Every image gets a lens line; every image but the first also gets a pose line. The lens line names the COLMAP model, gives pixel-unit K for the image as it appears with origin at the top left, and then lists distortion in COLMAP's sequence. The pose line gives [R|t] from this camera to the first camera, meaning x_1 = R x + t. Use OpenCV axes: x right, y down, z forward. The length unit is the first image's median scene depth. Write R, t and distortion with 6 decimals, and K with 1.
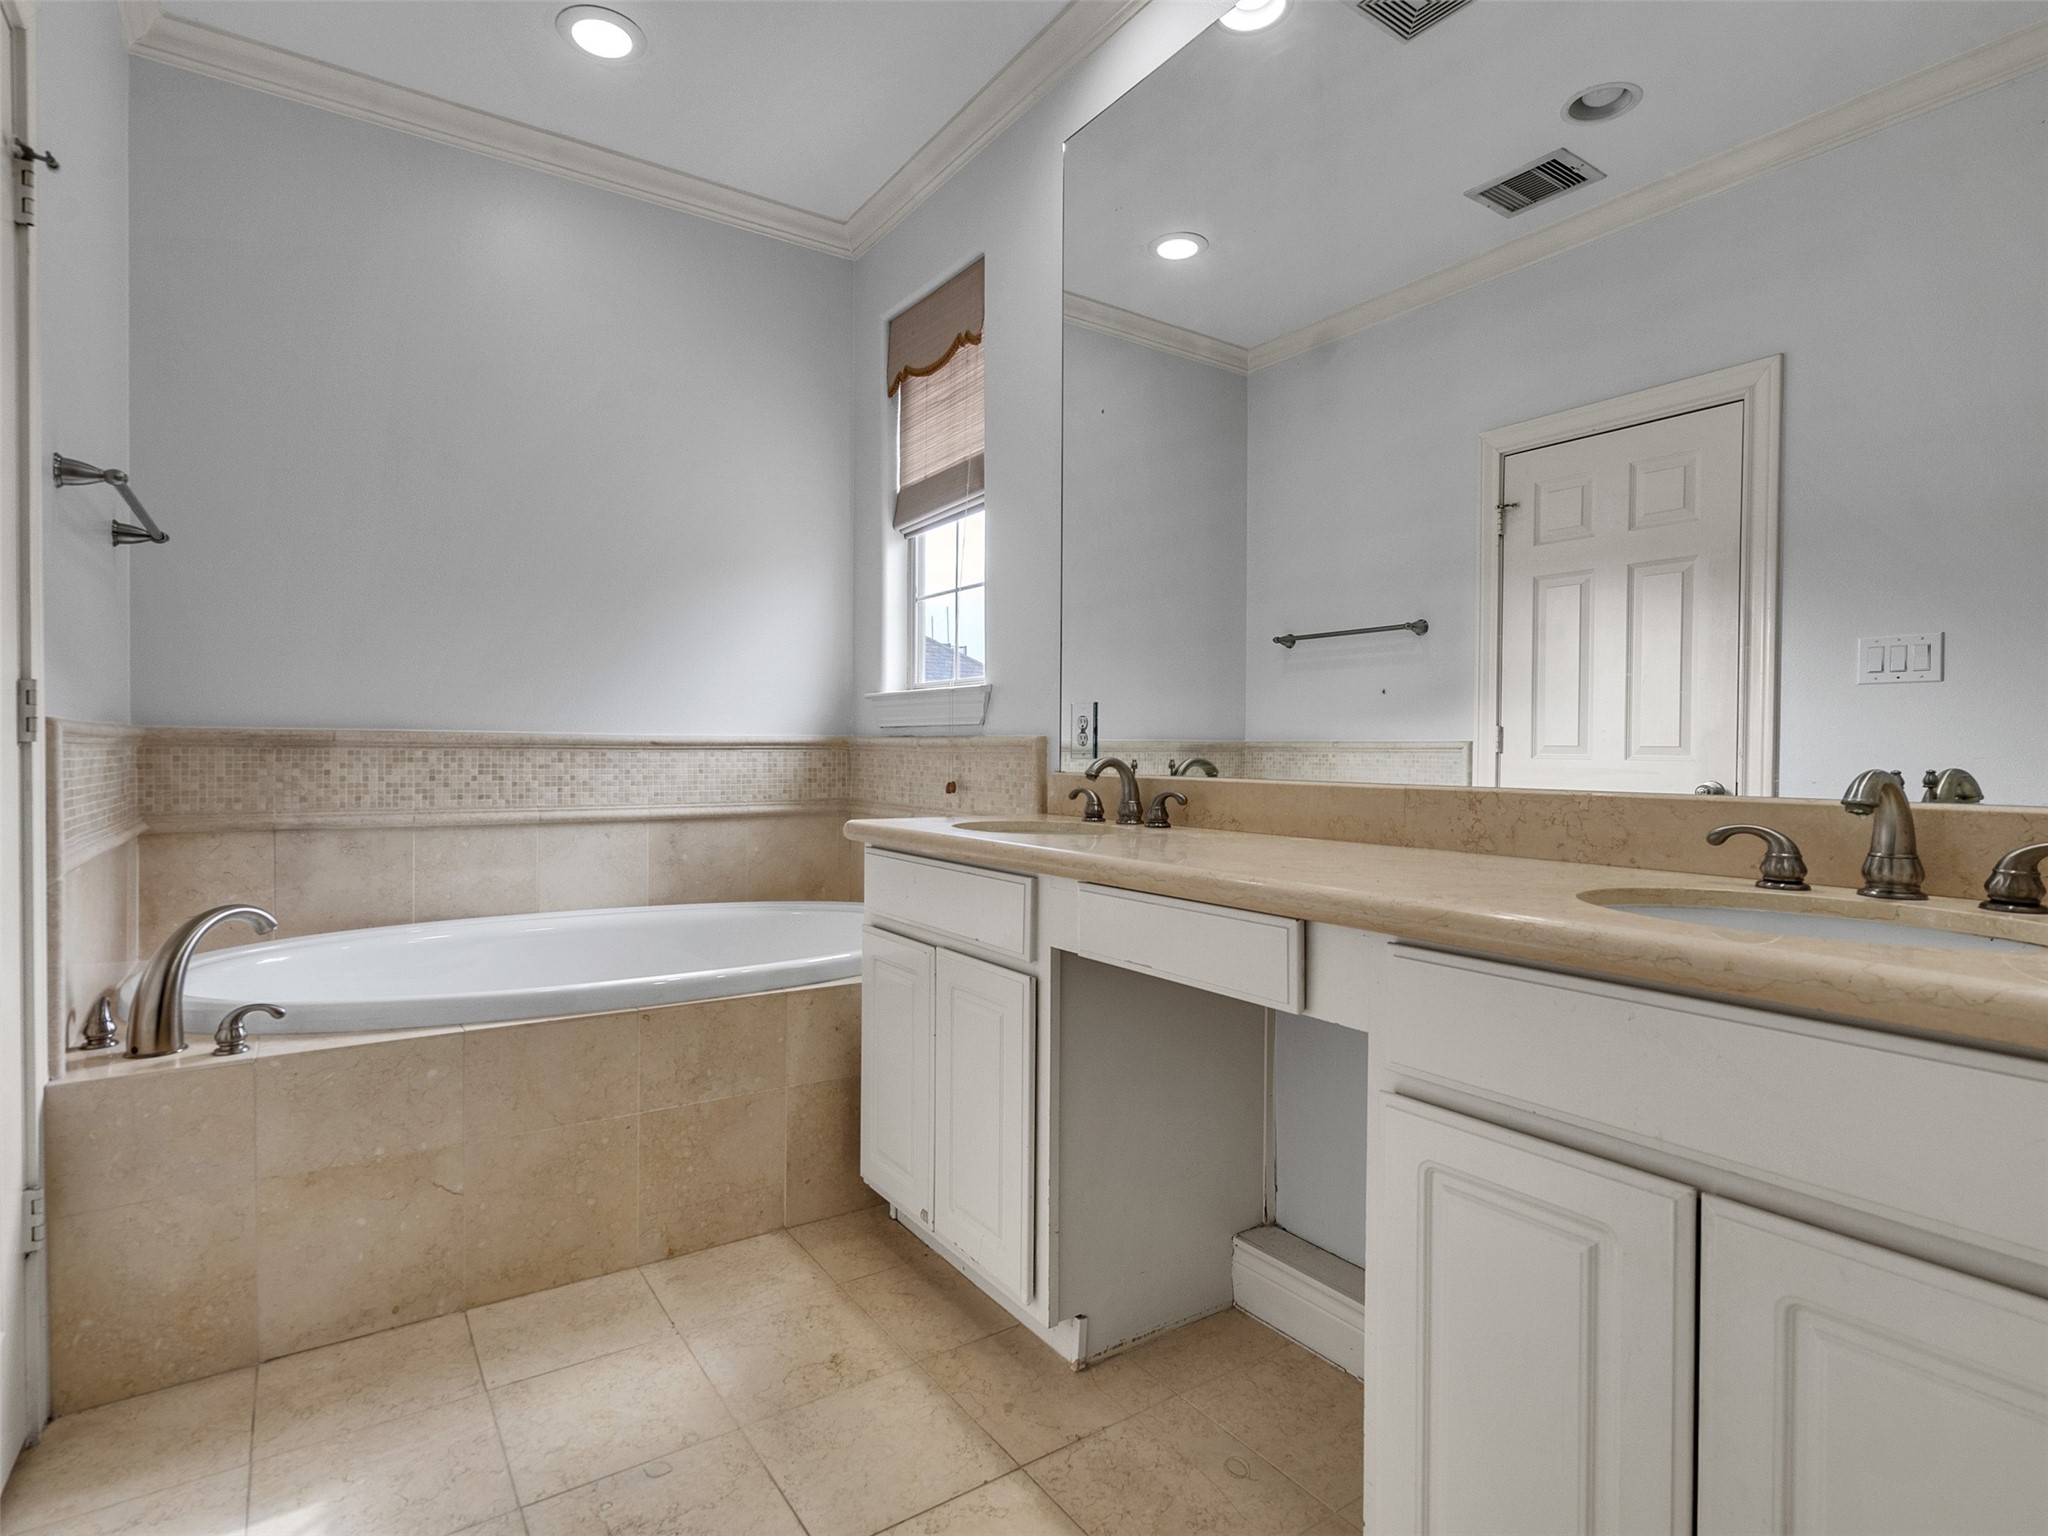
lens RADIAL K [[1045.5, 0, 1008.3], [0, 1045.5, 768.9], [0, 0, 1]] dist [-0.007442, 0.003876]
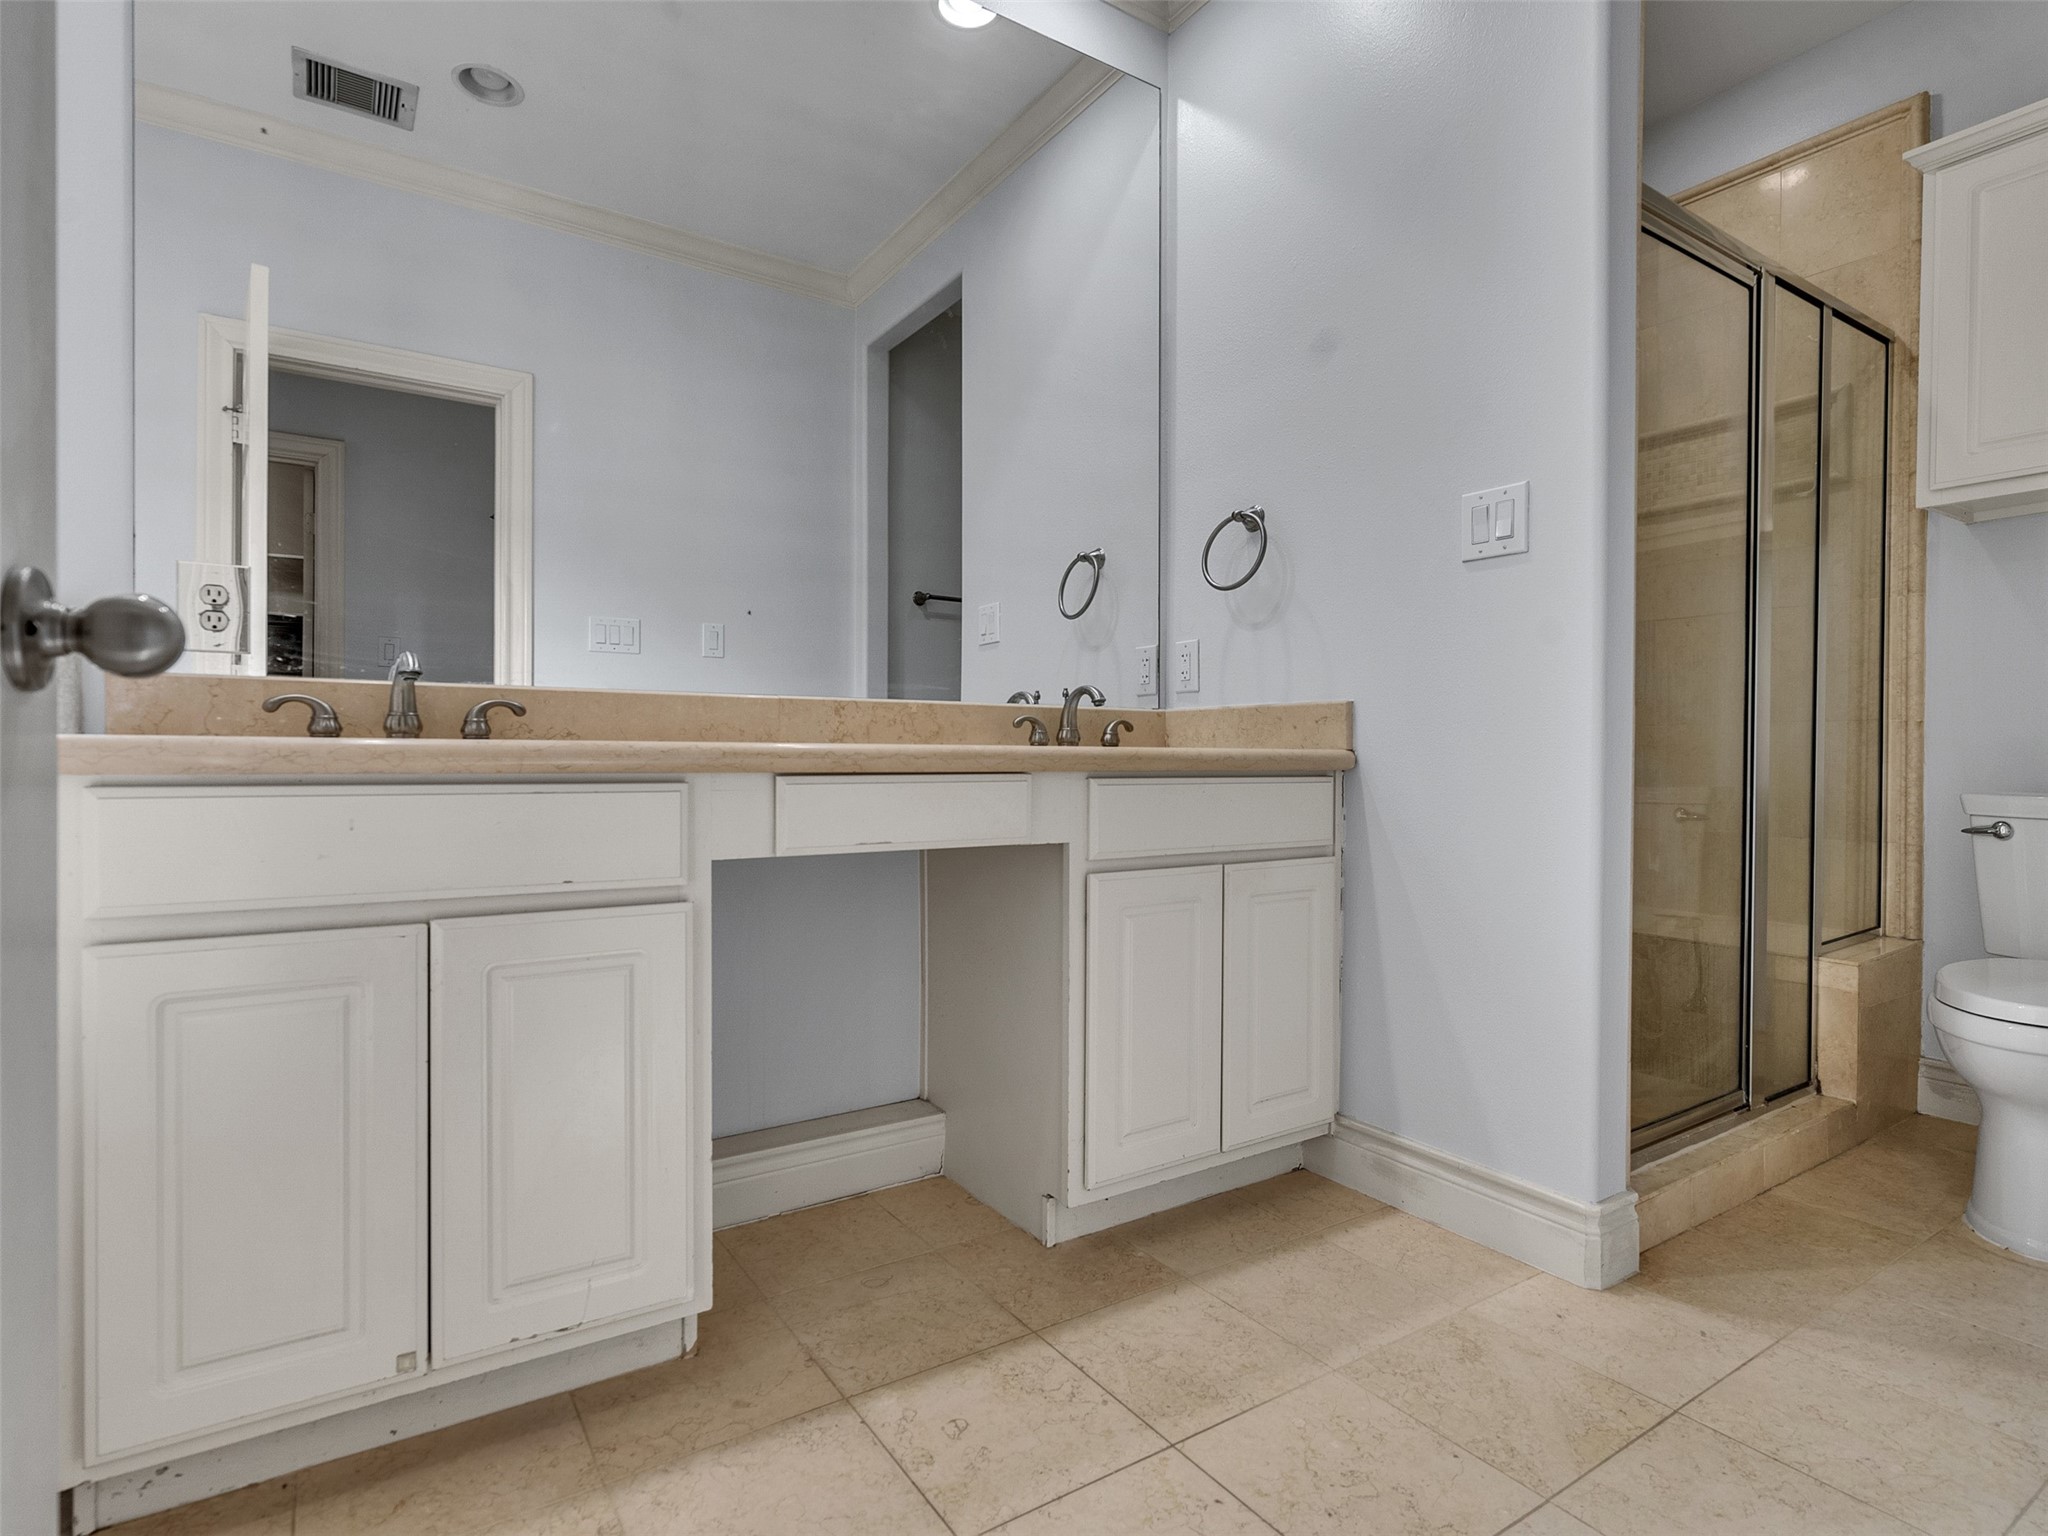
lens RADIAL K [[1045.5, 0, 1008.3], [0, 1045.5, 759.0], [0, 0, 1]] dist [-0.007442, 0.003876]
pose [[0.012736, -0.009839, 0.999870, -0.818544], [0.013642, 0.999860, 0.009665, 0.081922], [-0.999826, 0.013518, 0.012869, 0.748684]]
